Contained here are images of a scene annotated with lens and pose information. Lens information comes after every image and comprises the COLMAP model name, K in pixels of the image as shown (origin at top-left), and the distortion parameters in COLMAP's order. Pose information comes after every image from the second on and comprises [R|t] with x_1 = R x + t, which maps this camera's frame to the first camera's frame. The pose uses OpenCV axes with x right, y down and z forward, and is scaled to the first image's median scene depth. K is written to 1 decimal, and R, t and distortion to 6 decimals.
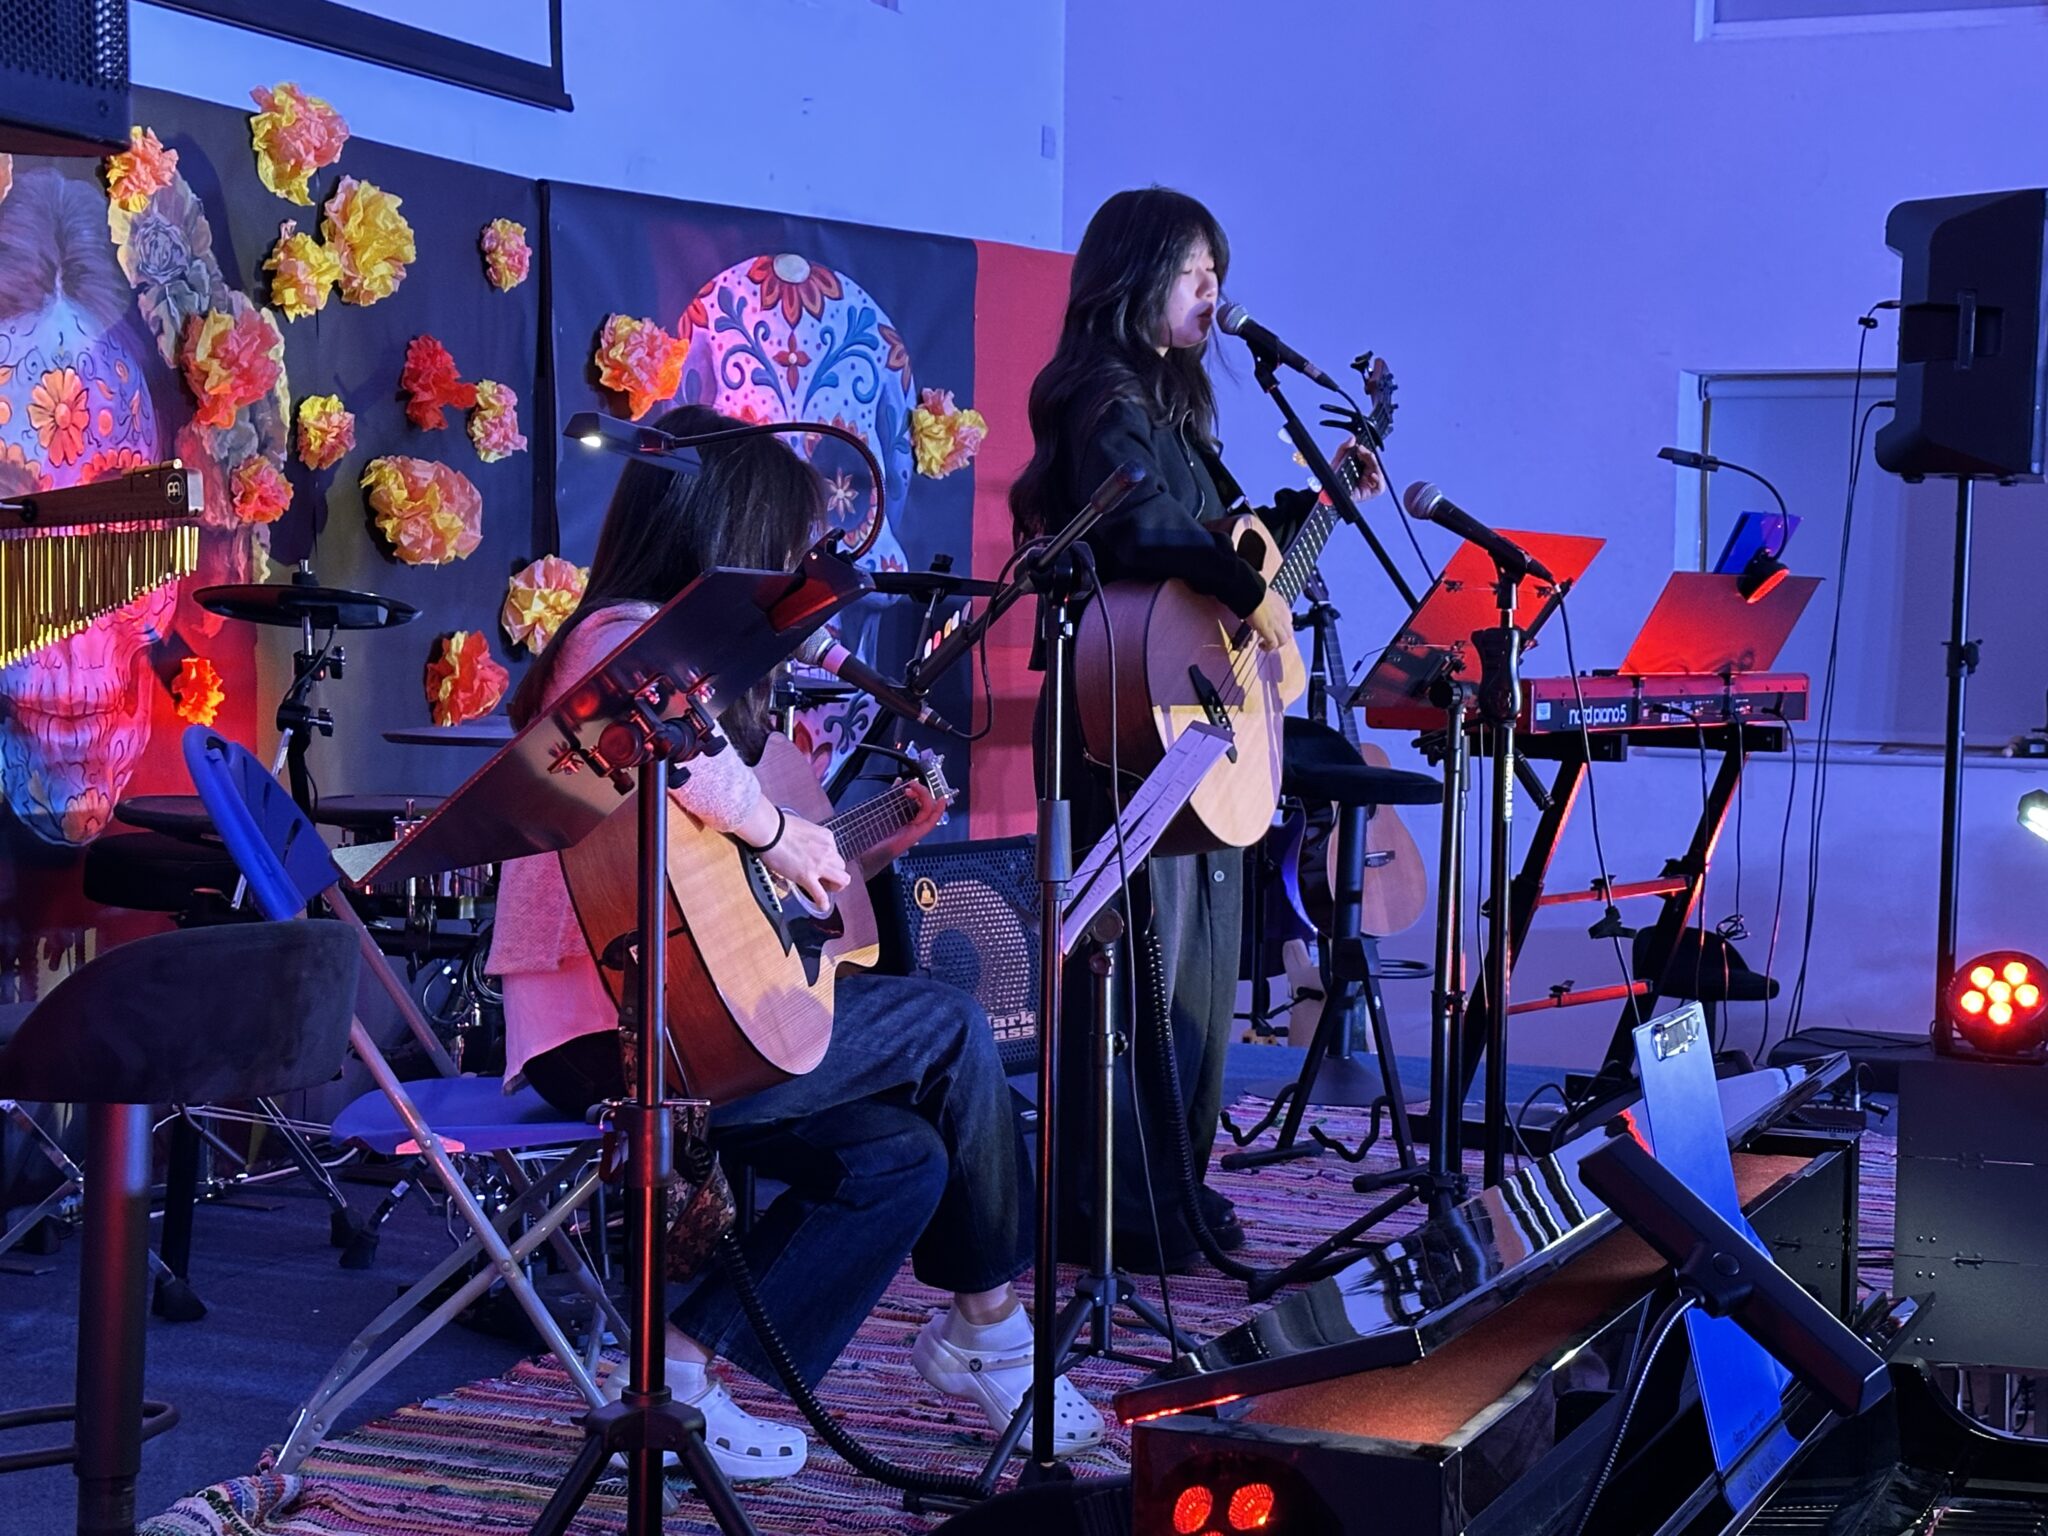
lens RADIAL K [[3476.3, 0, 1061.8], [0, 3476.3, 775.8], [0, 0, 1]] dist [0.131289, 0.000000]
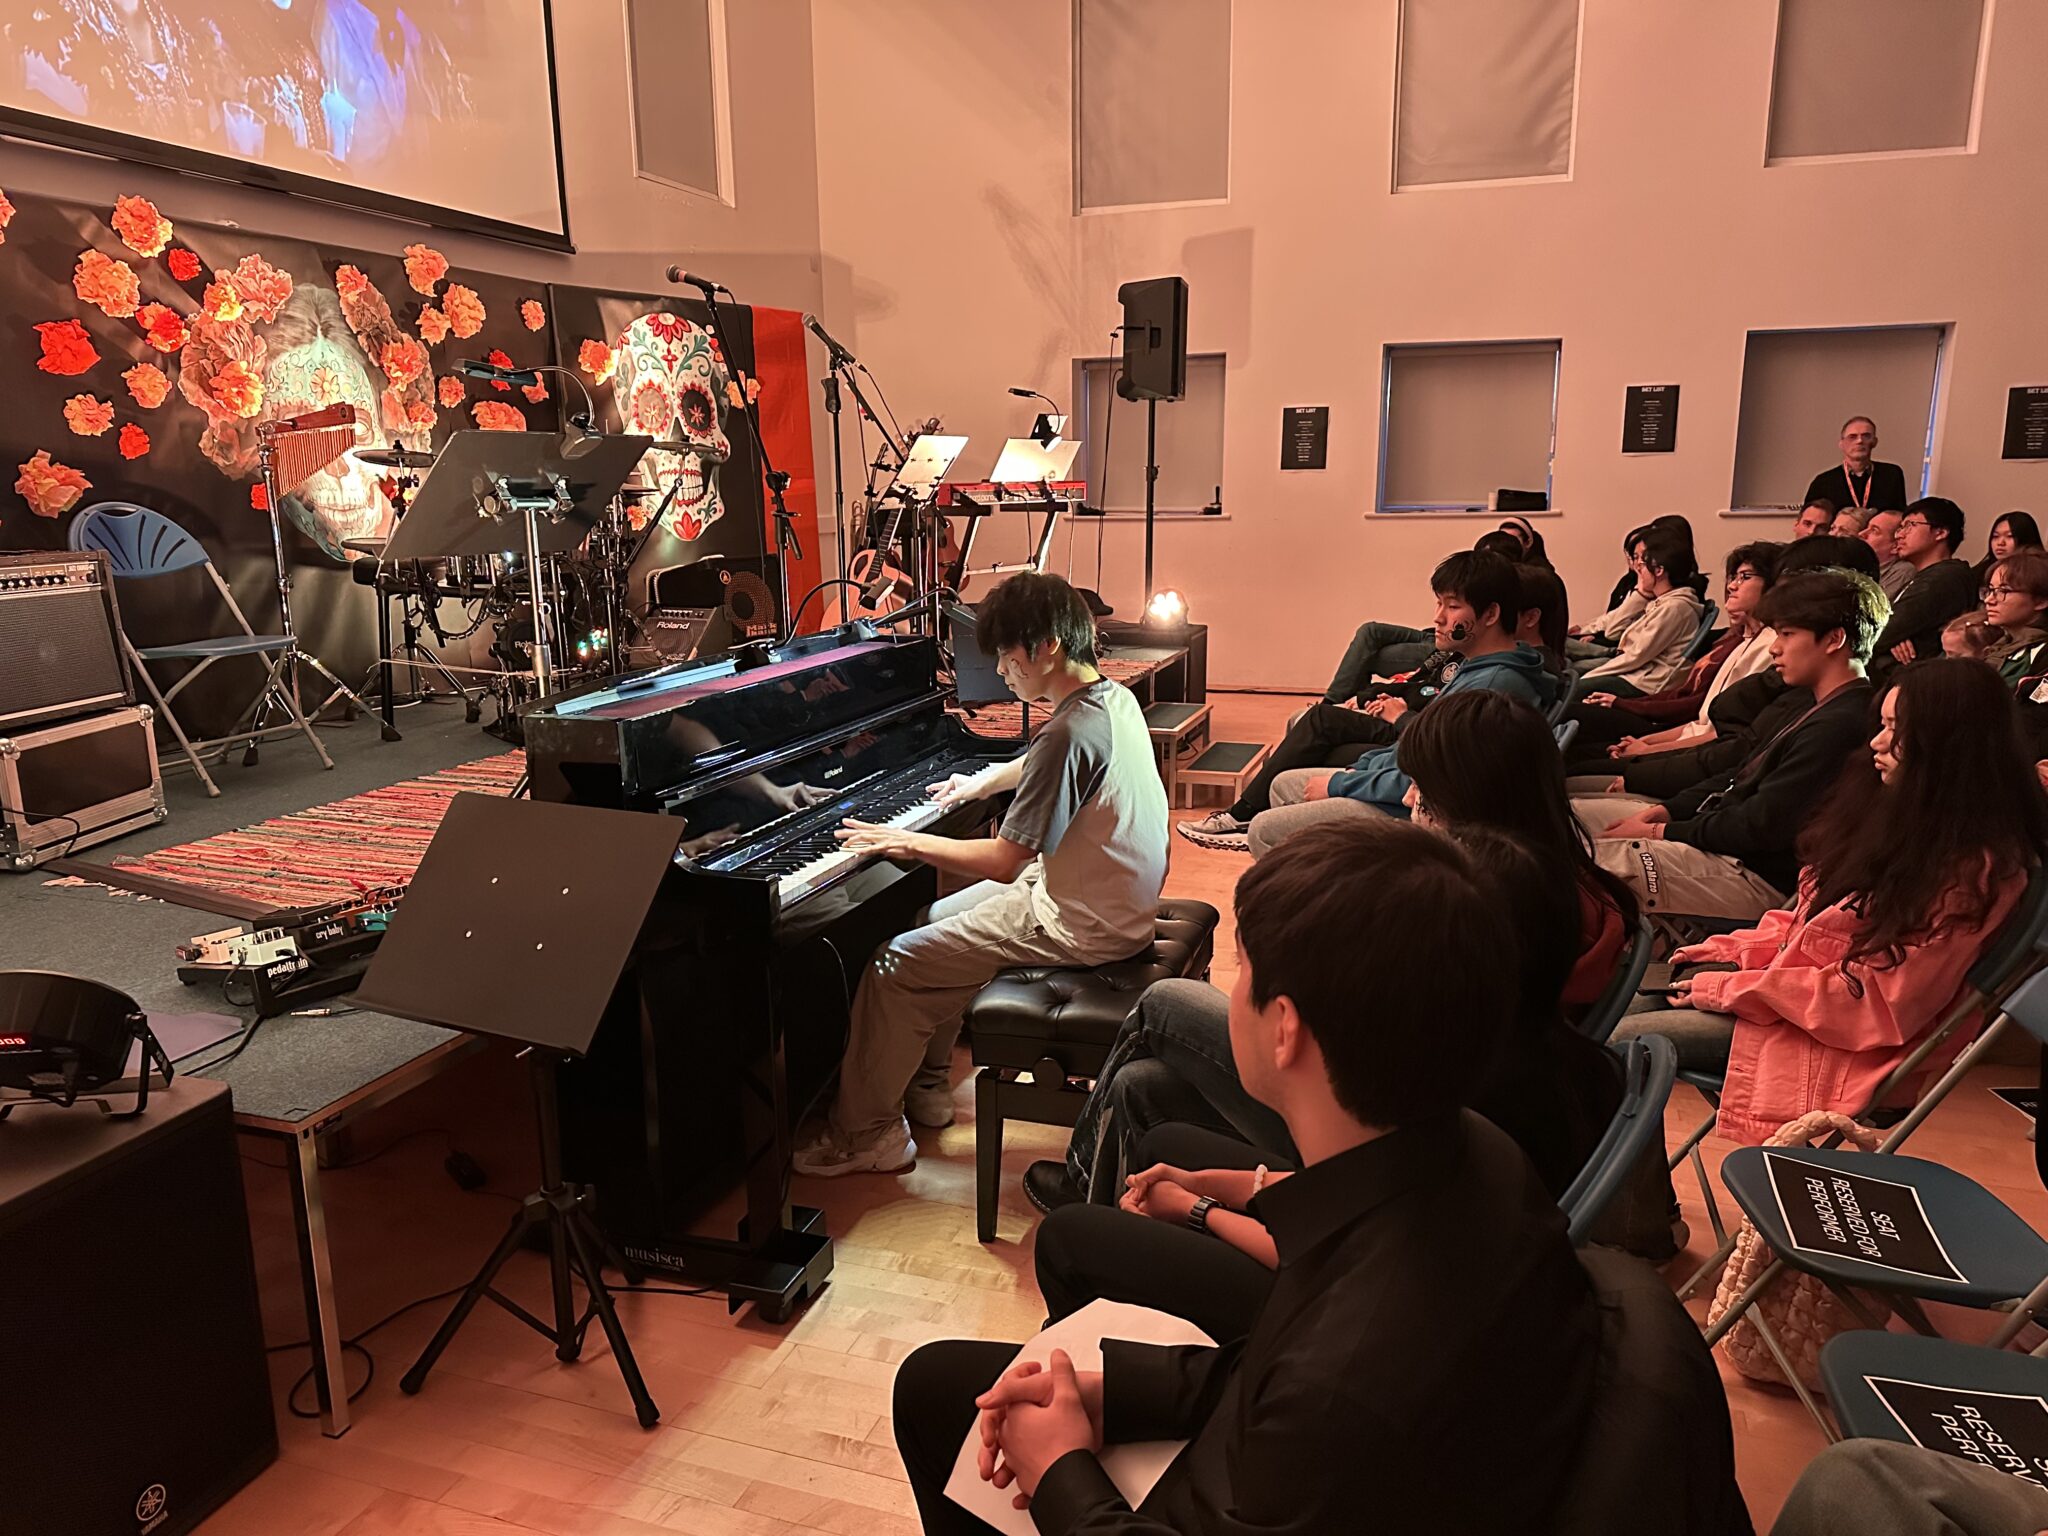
lens RADIAL K [[1454.4, 0, 1046.3], [0, 1454.4, 789.5], [0, 0, 1]] dist [0.059780, -0.060952]
pose [[0.997892, -0.039181, 0.051732, 0.136234], [0.030109, 0.985706, 0.165761, 0.018160], [-0.057487, -0.163854, 0.984808, -0.087919]]
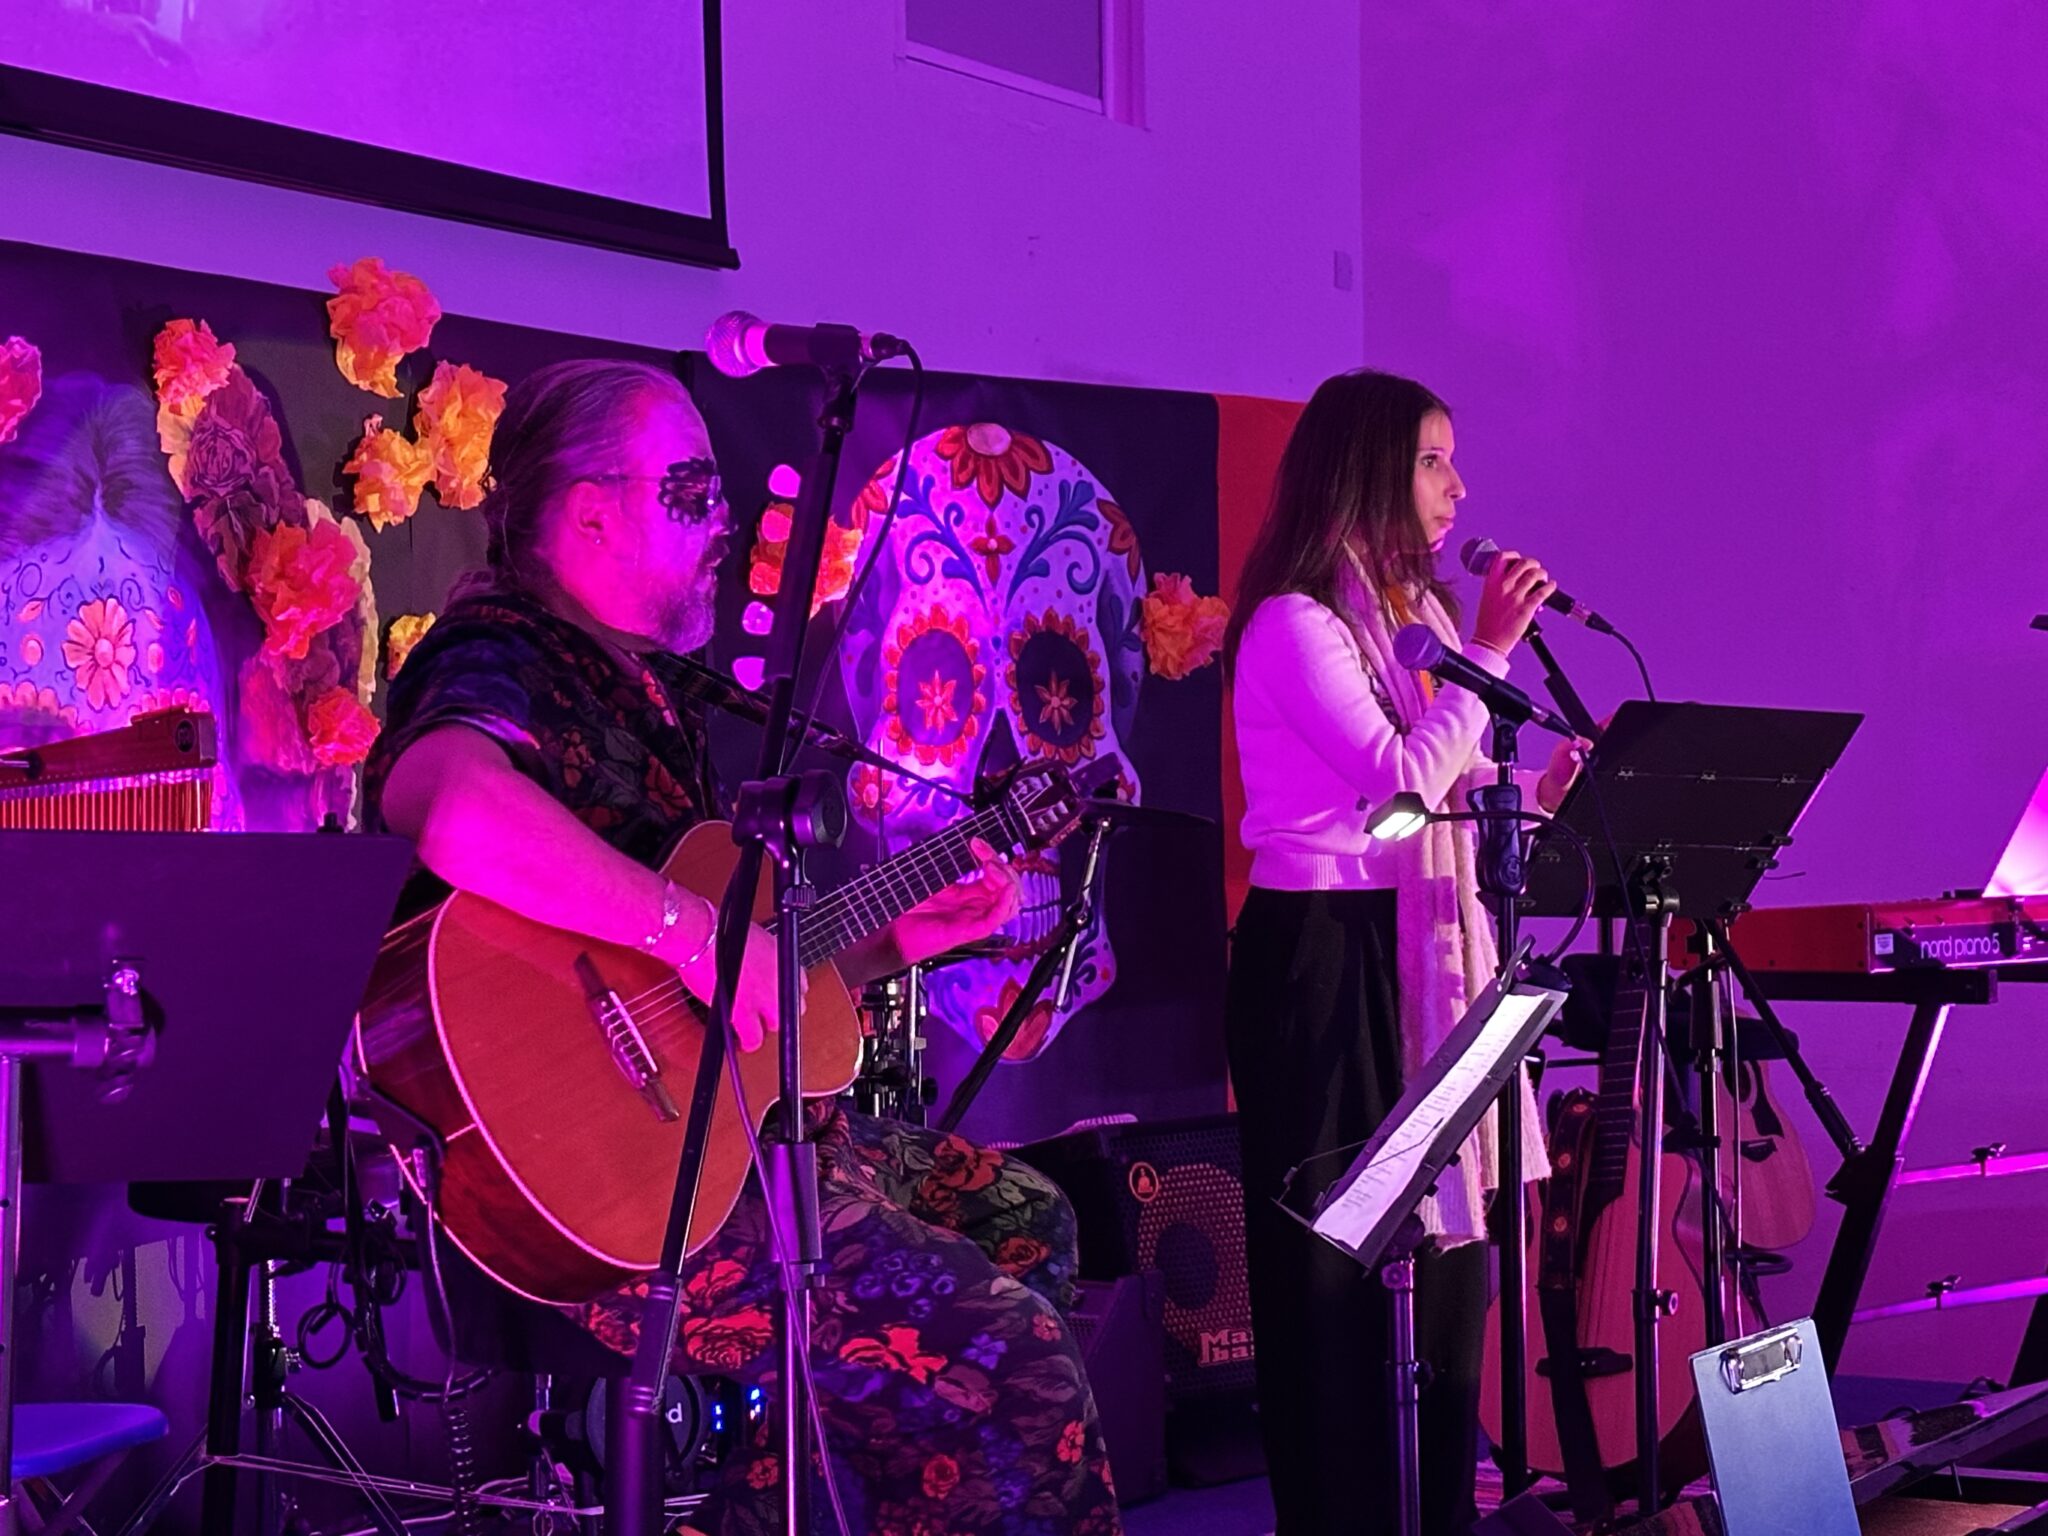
lens RADIAL K [[4216.9, 0, 1017.1], [0, 4216.9, 755.4], [0, 0, 1]] dist [0.159830, 0.000000]
pose [[0.992390, -0.031495, -0.119041, 0.054740], [0.023949, 0.997643, -0.064299, -0.003471], [0.120785, 0.060959, 0.990805, -0.009642]]
